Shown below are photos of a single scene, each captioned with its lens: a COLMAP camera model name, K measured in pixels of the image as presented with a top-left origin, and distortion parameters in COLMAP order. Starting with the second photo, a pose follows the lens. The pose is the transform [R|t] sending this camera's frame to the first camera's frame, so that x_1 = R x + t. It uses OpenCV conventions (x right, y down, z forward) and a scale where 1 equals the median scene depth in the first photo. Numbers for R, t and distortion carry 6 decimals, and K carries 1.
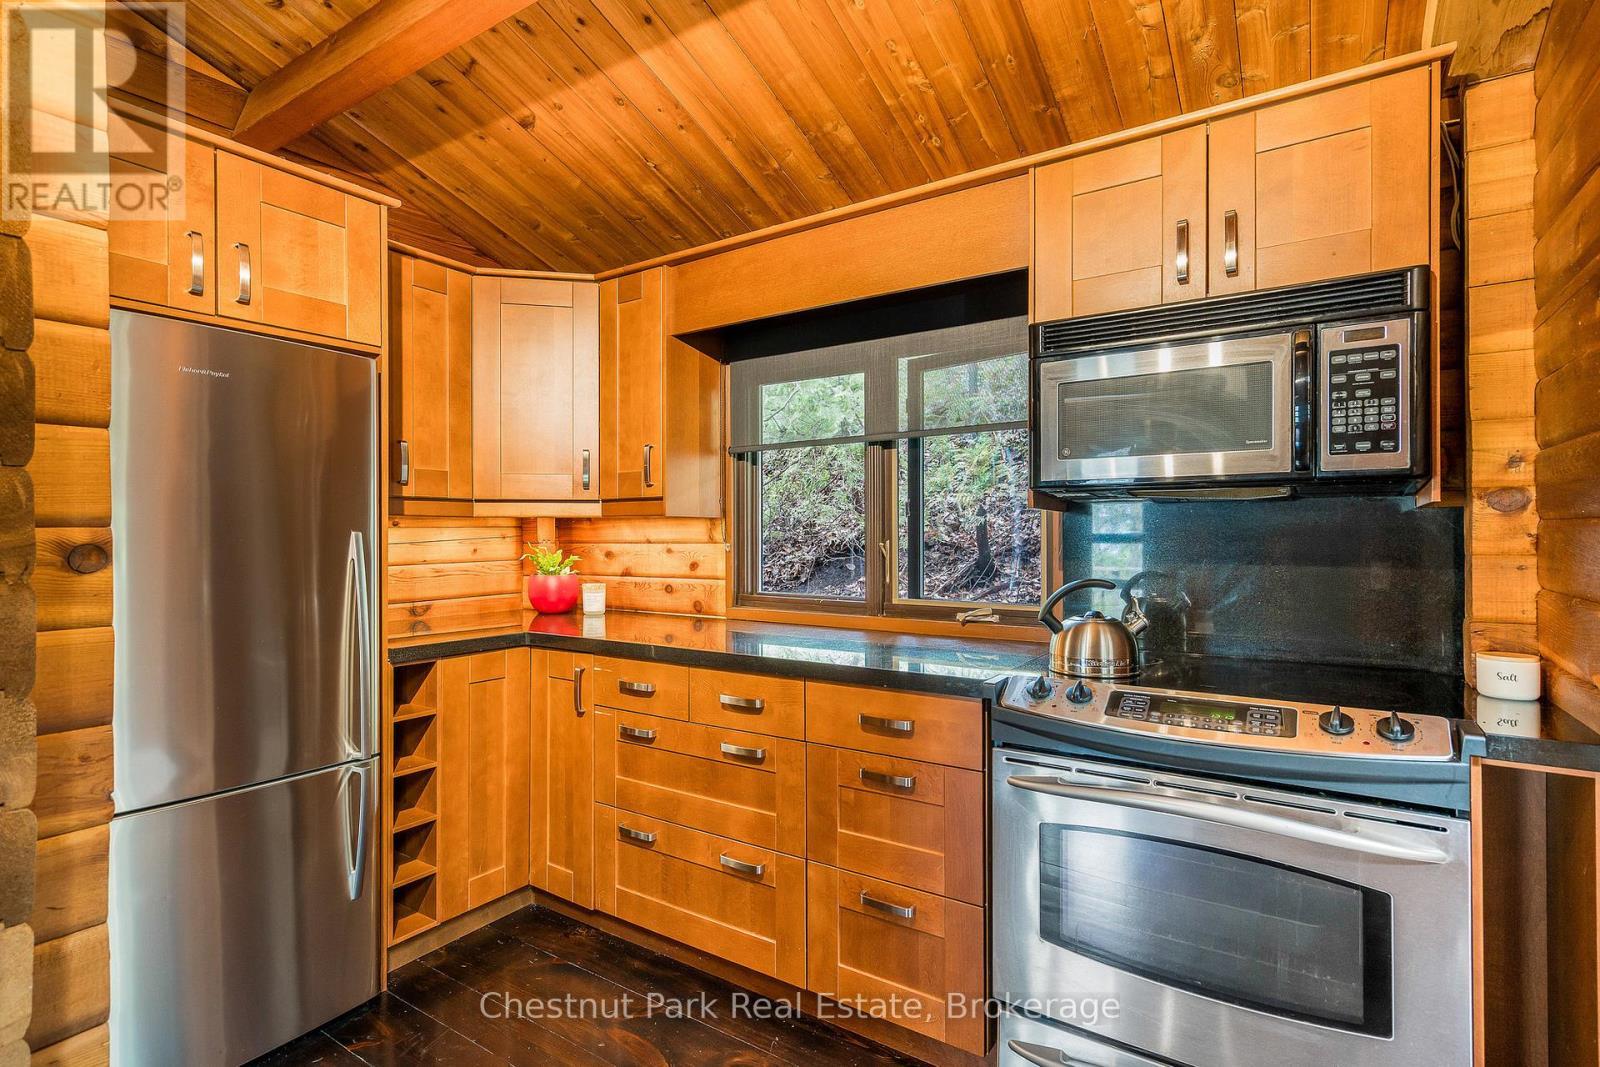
lens RADIAL K [[827.4, 0, 803.0], [0, 827.4, 527.3], [0, 0, 1]] dist [0.015055, 0.001545]
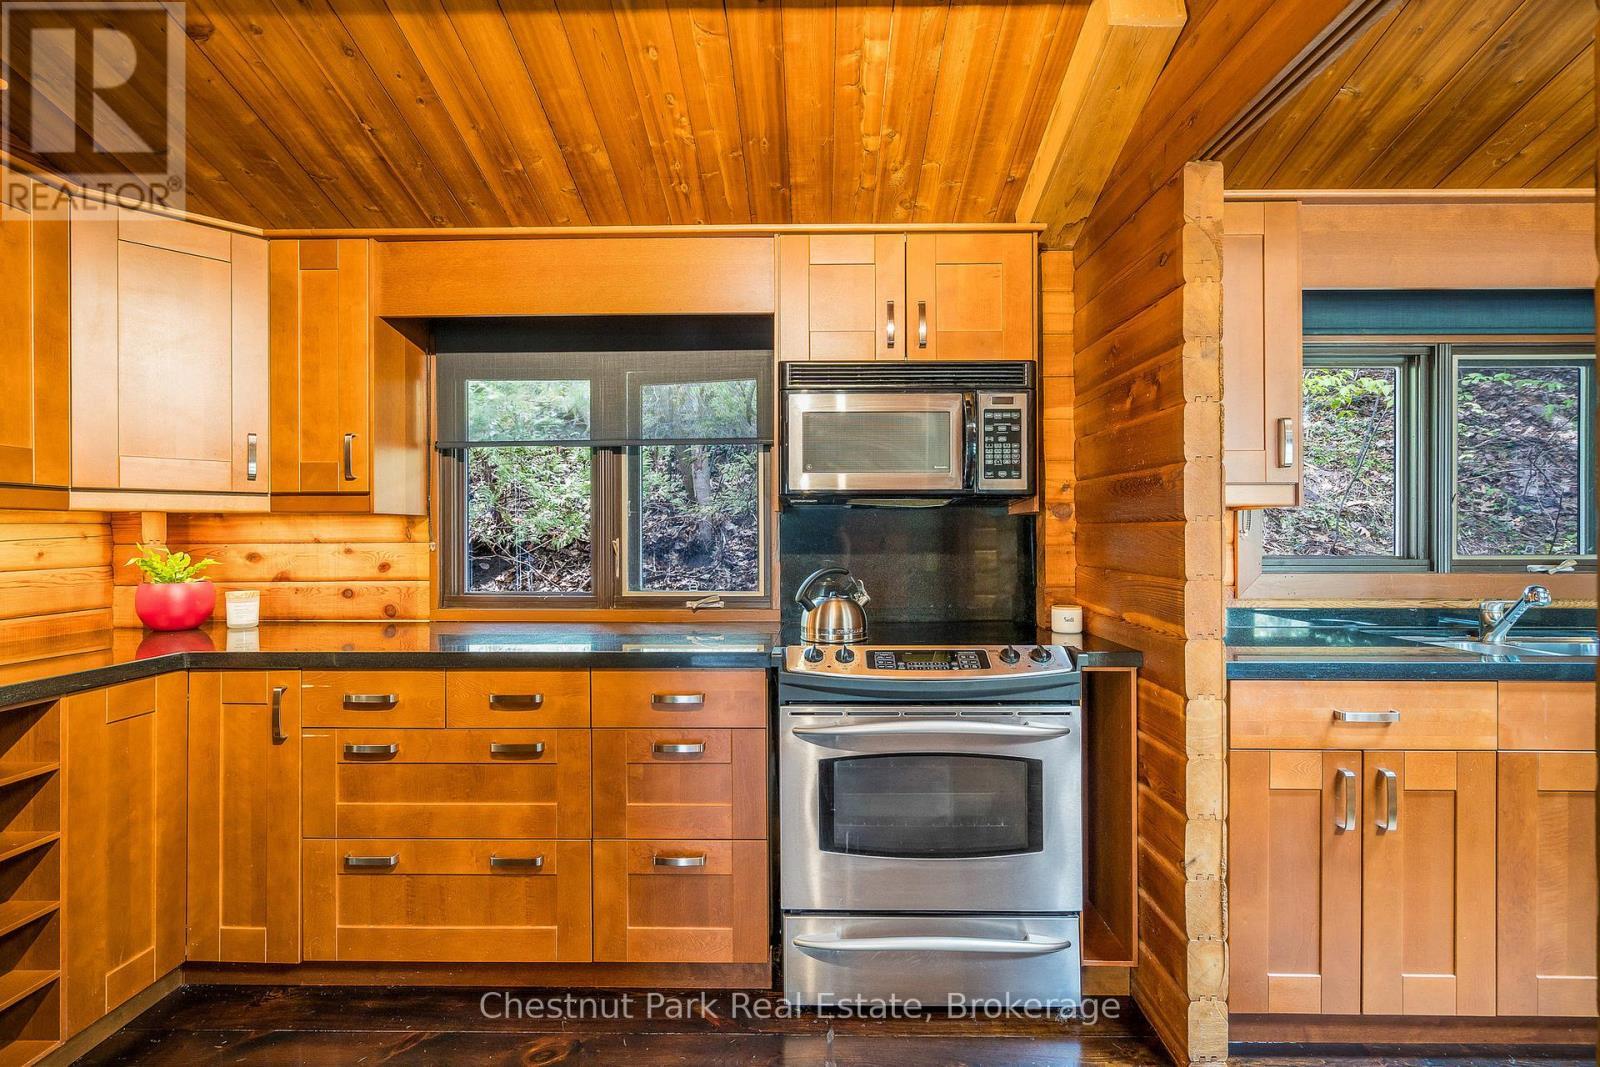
lens RADIAL K [[787.0, 0, 796.5], [0, 787.0, 525.8], [0, 0, 1]] dist [0.011737, 0.002010]
pose [[0.827658, 0.004655, 0.561213, -0.312097], [-0.003802, 0.999989, -0.002688, 0.001516], [-0.561219, 0.000091, 0.827667, 0.017058]]
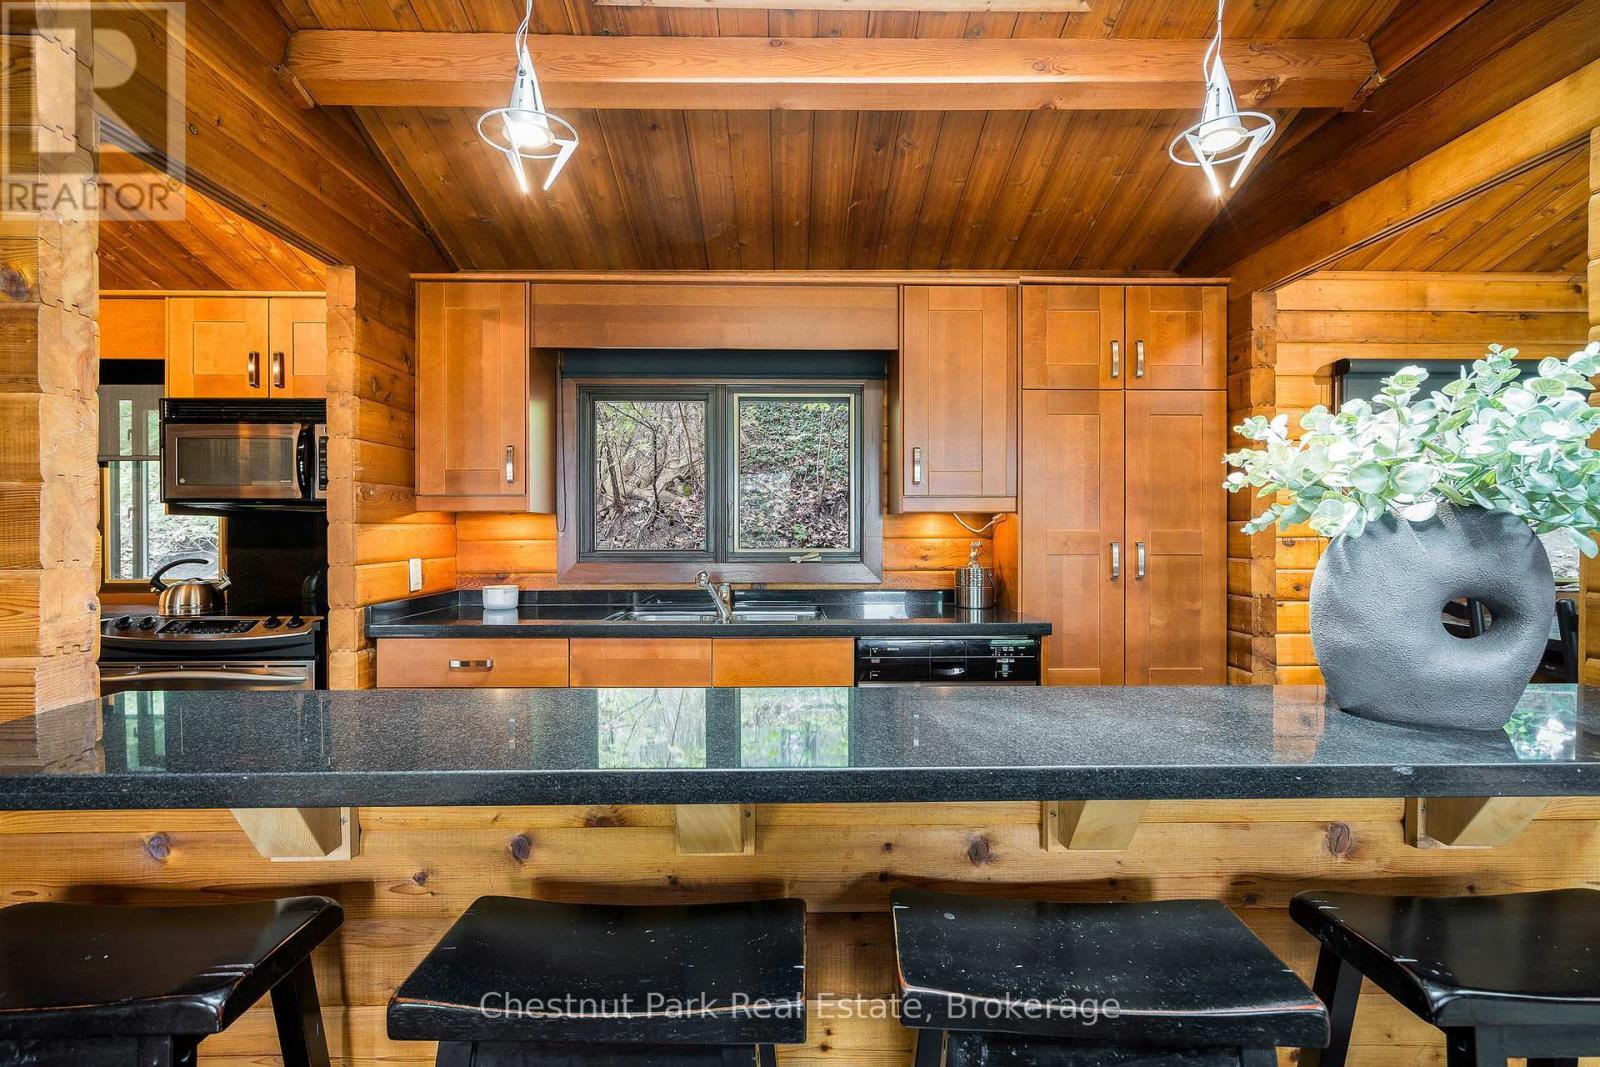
lens RADIAL K [[787.0, 0, 801.4], [0, 787.0, 529.0], [0, 0, 1]] dist [0.011737, 0.002010]
pose [[0.825023, 0.005138, 0.565076, 0.374184], [-0.005138, 0.999986, -0.001590, 0.000256], [-0.565076, -0.001592, 0.825037, -0.815524]]
